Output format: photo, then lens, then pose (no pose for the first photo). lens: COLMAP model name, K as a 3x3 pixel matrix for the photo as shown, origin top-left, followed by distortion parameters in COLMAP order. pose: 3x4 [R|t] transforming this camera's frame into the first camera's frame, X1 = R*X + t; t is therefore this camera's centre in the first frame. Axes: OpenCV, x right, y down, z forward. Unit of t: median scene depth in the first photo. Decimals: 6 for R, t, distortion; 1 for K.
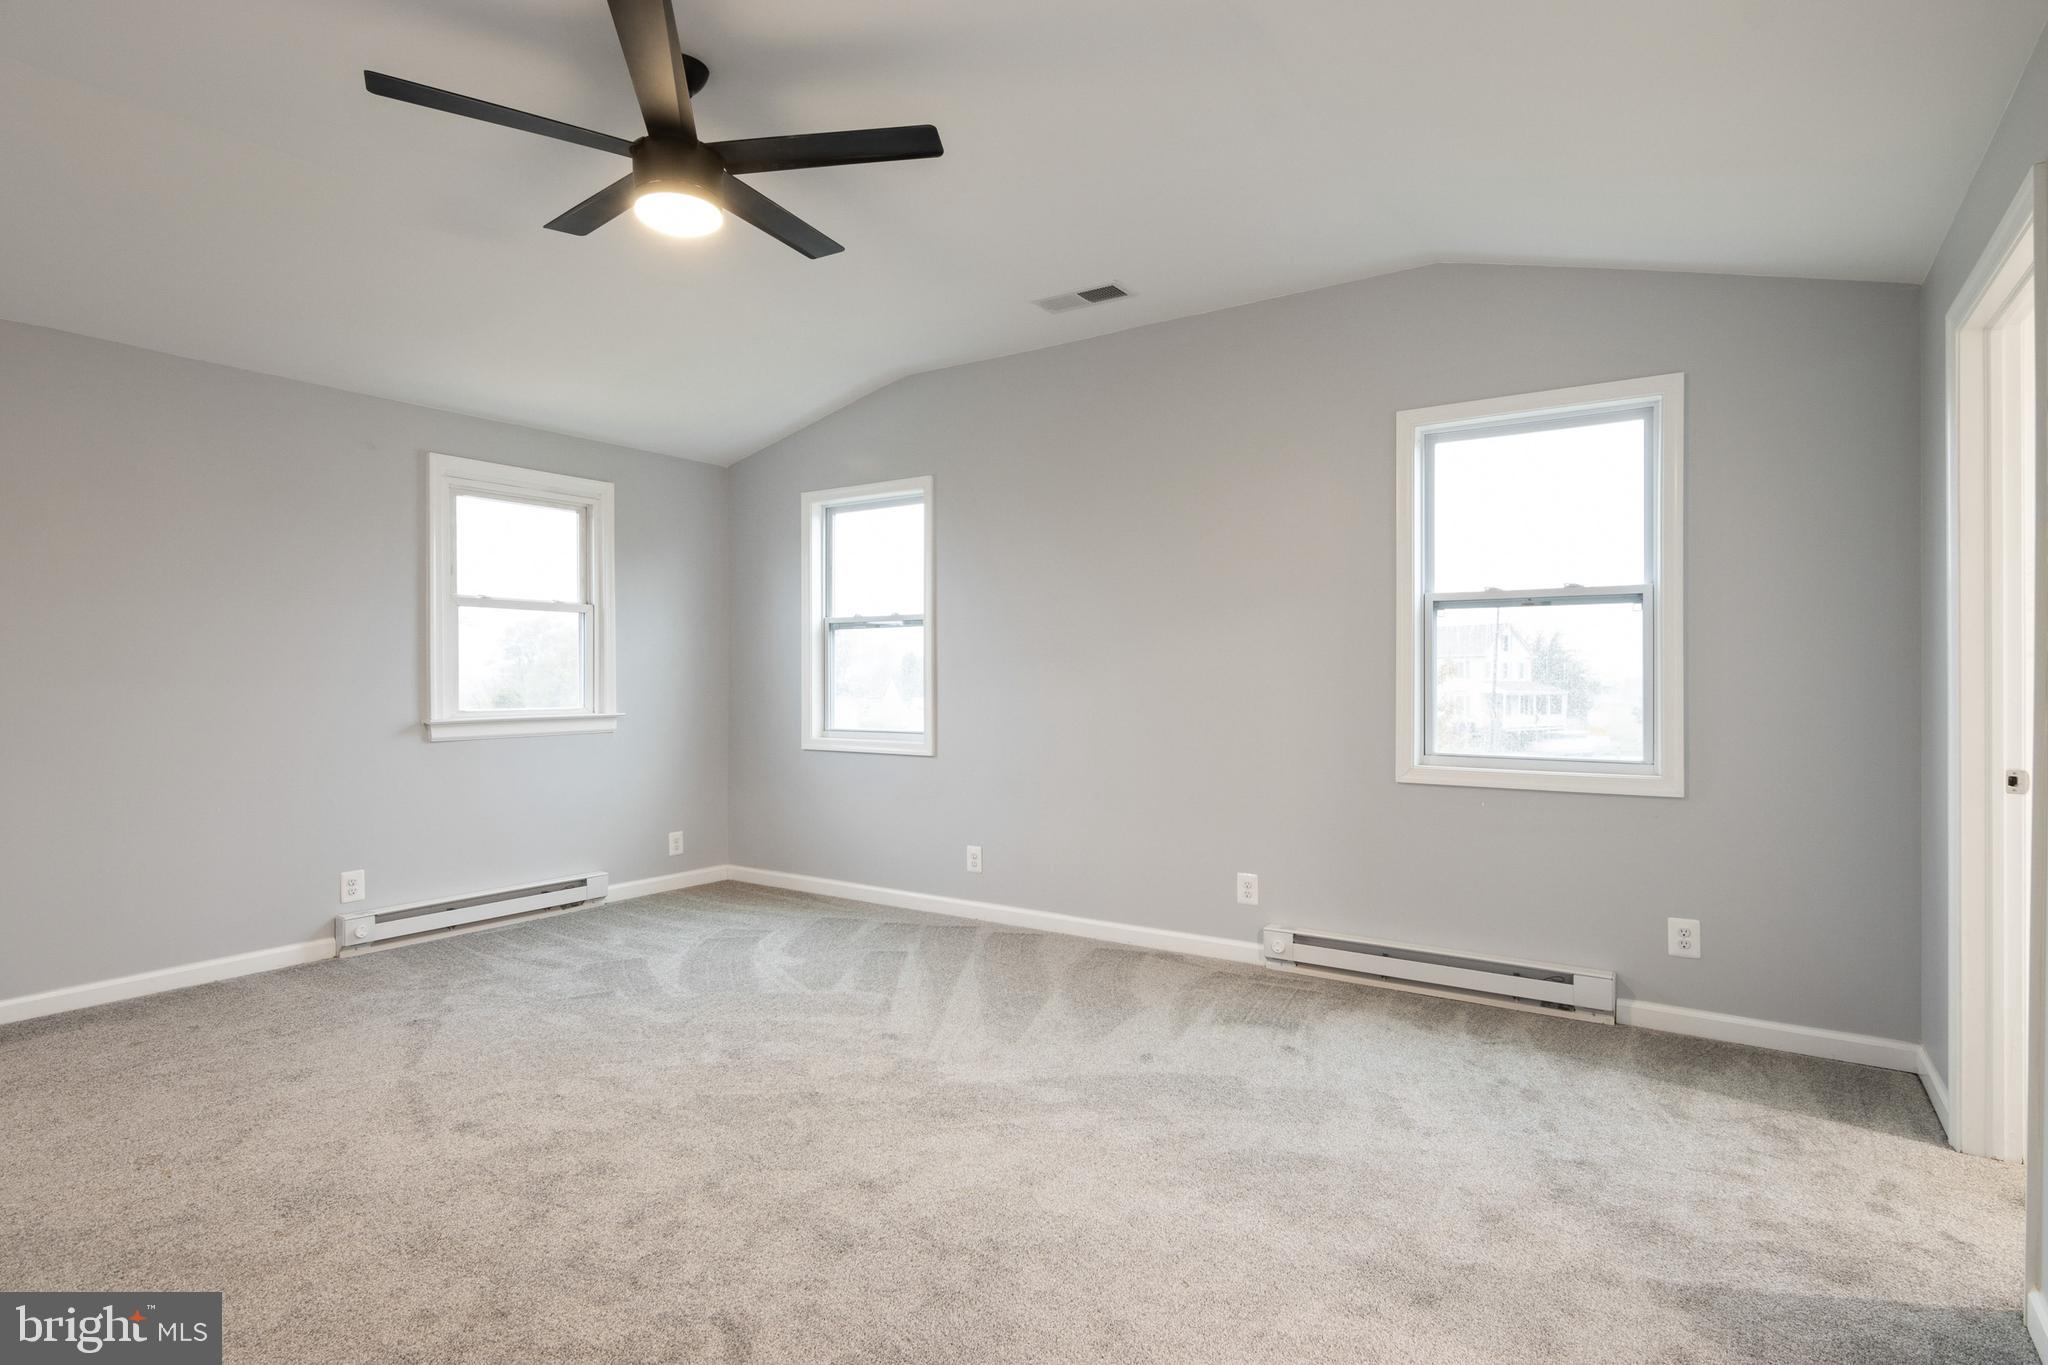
lens RADIAL K [[1062.4, 0, 1024.0], [0, 1062.4, 682.5], [0, 0, 1]] dist [0.018822, -0.000104]
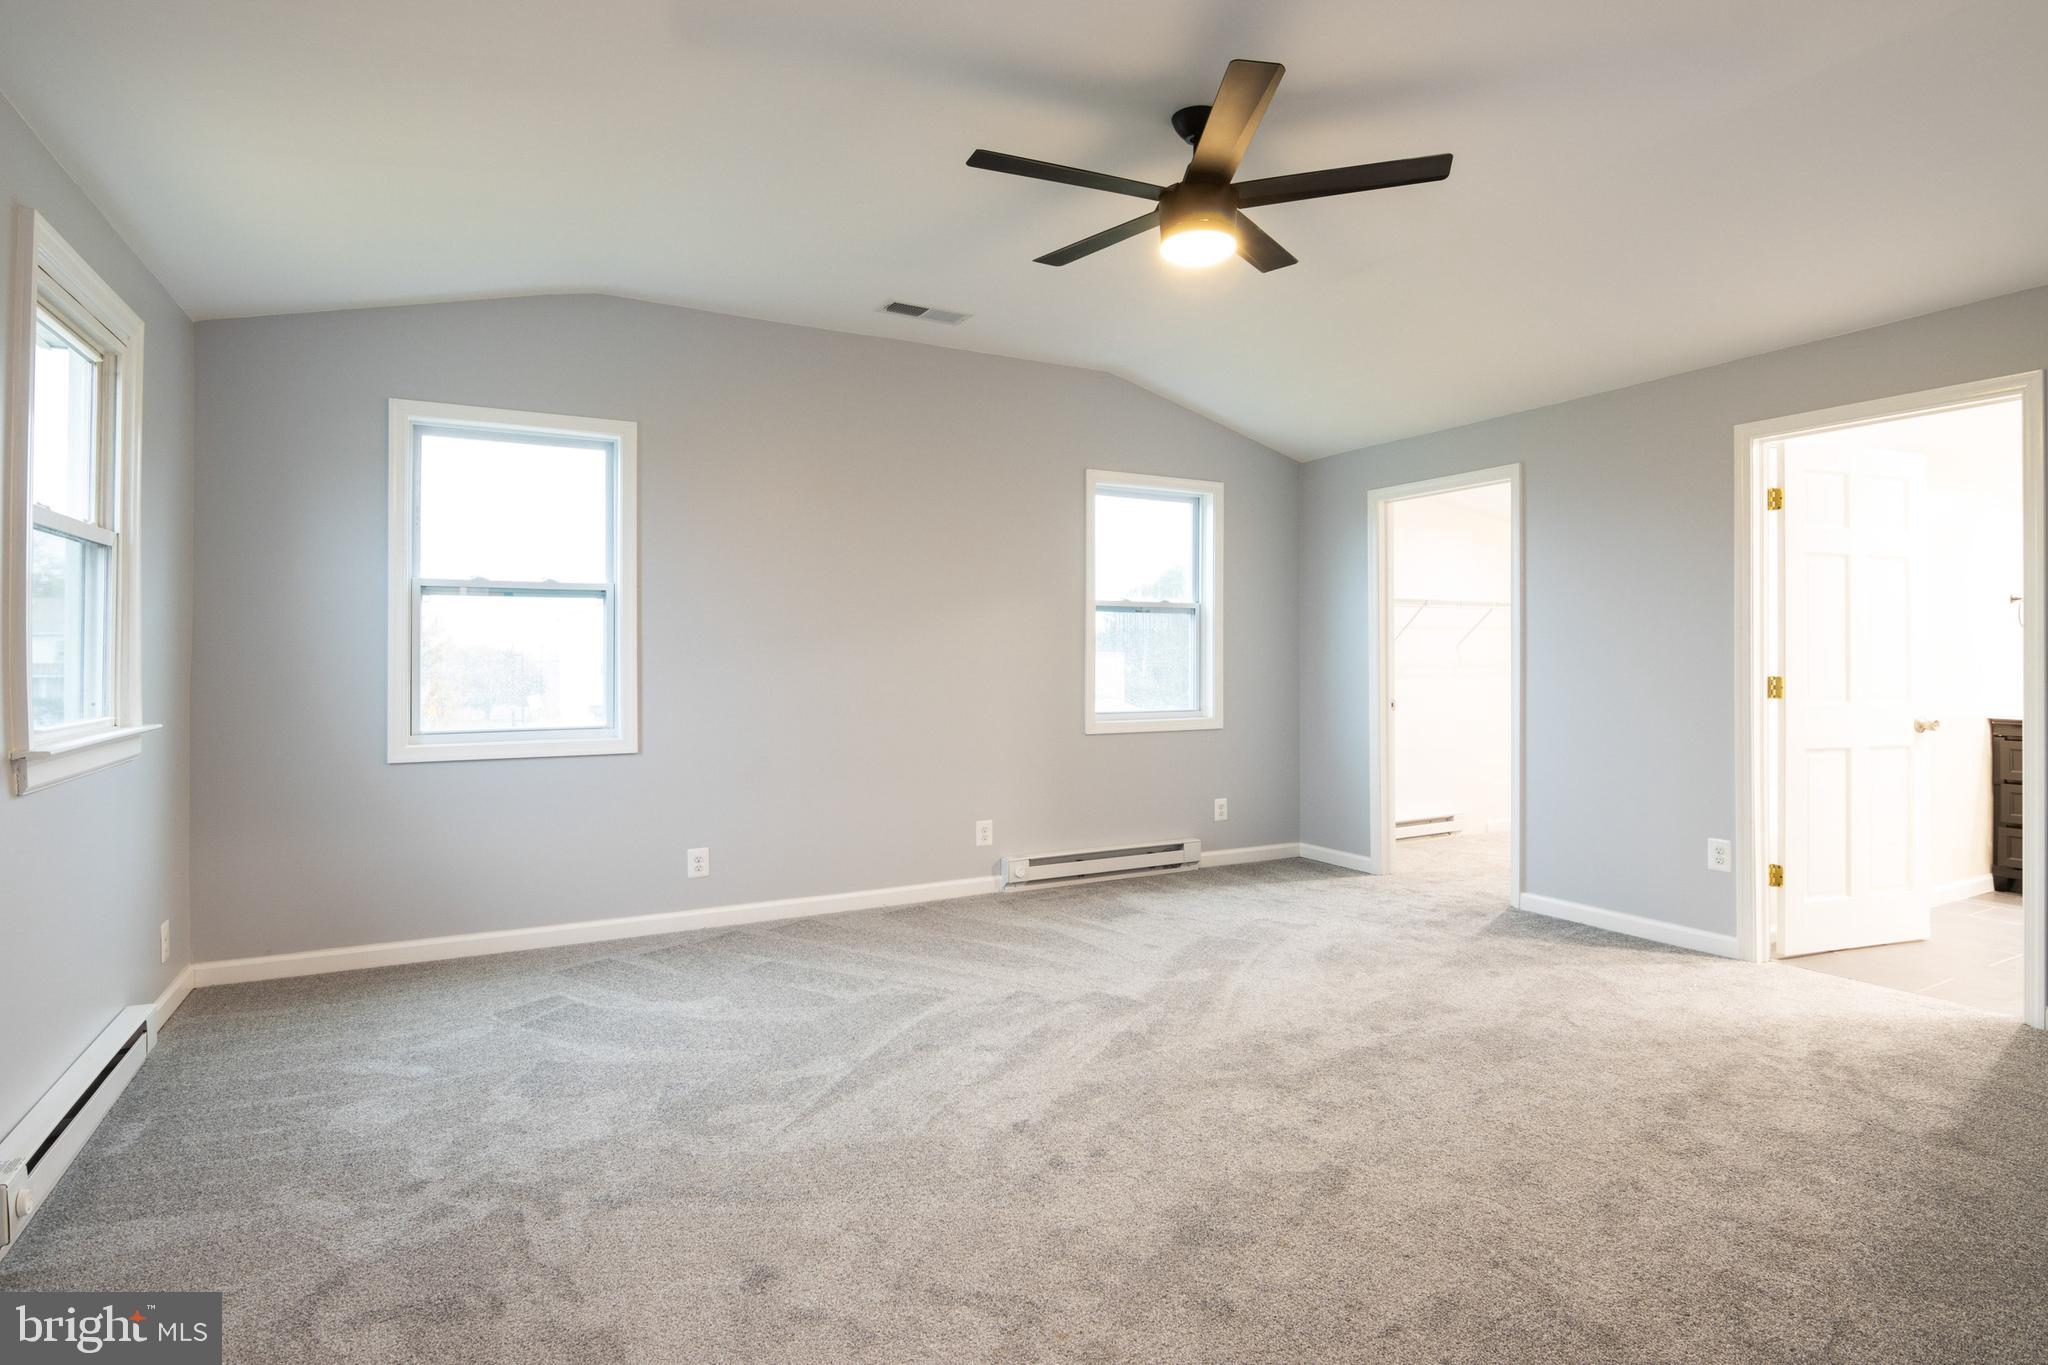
lens RADIAL K [[1038.7, 0, 1019.0], [0, 1038.7, 680.3], [0, 0, 1]] dist [0.000585, -0.000199]
pose [[0.458744, -0.016513, 0.888415, -0.830831], [0.009560, 0.999861, 0.013648, 0.001940], [-0.888517, 0.002233, 0.458838, 0.415753]]
